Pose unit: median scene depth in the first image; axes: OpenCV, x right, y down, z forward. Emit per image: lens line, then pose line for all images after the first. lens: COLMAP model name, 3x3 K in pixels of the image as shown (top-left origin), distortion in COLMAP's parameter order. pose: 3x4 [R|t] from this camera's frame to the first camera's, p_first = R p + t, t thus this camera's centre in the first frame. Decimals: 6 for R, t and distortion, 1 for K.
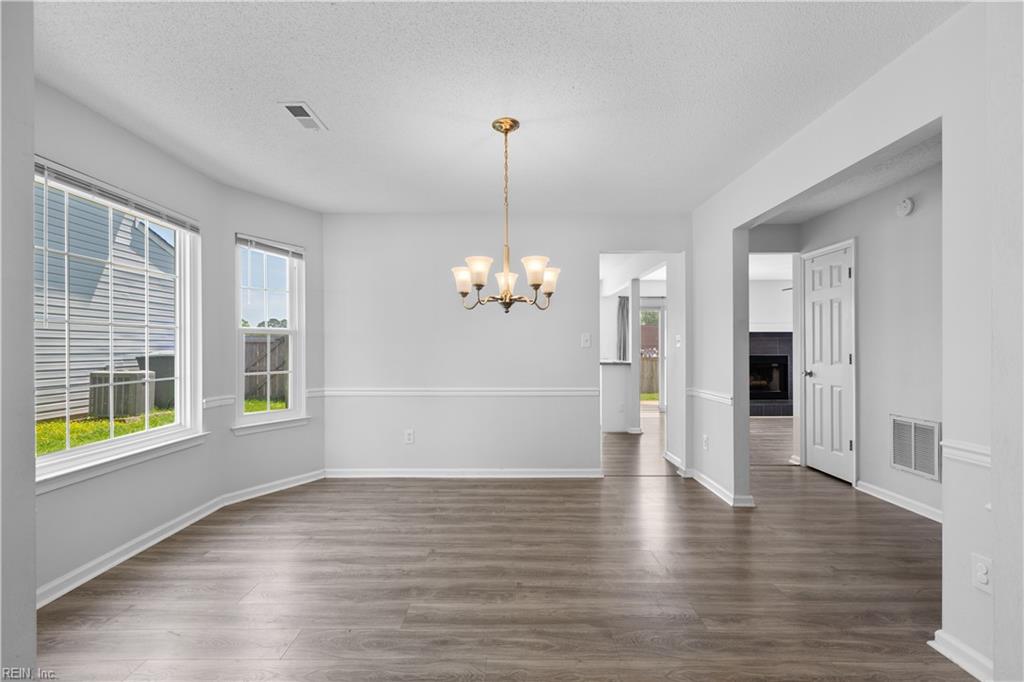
lens RADIAL K [[456.9, 0, 507.3], [0, 456.9, 339.4], [0, 0, 1]] dist [0.010565, 0.000405]
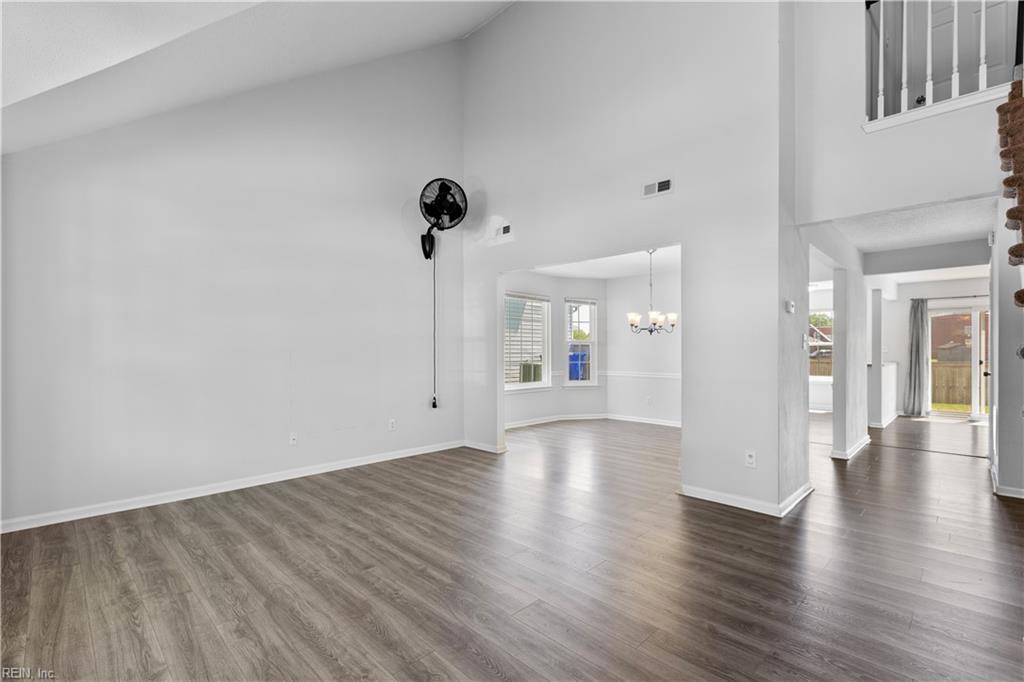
lens RADIAL K [[456.9, 0, 514.3], [0, 456.9, 350.3], [0, 0, 1]] dist [0.010565, 0.000405]
pose [[0.722862, 0.003545, -0.690983, 0.656065], [0.009937, 0.999830, 0.015525, -0.015479], [0.690921, -0.018089, 0.722704, -0.661616]]
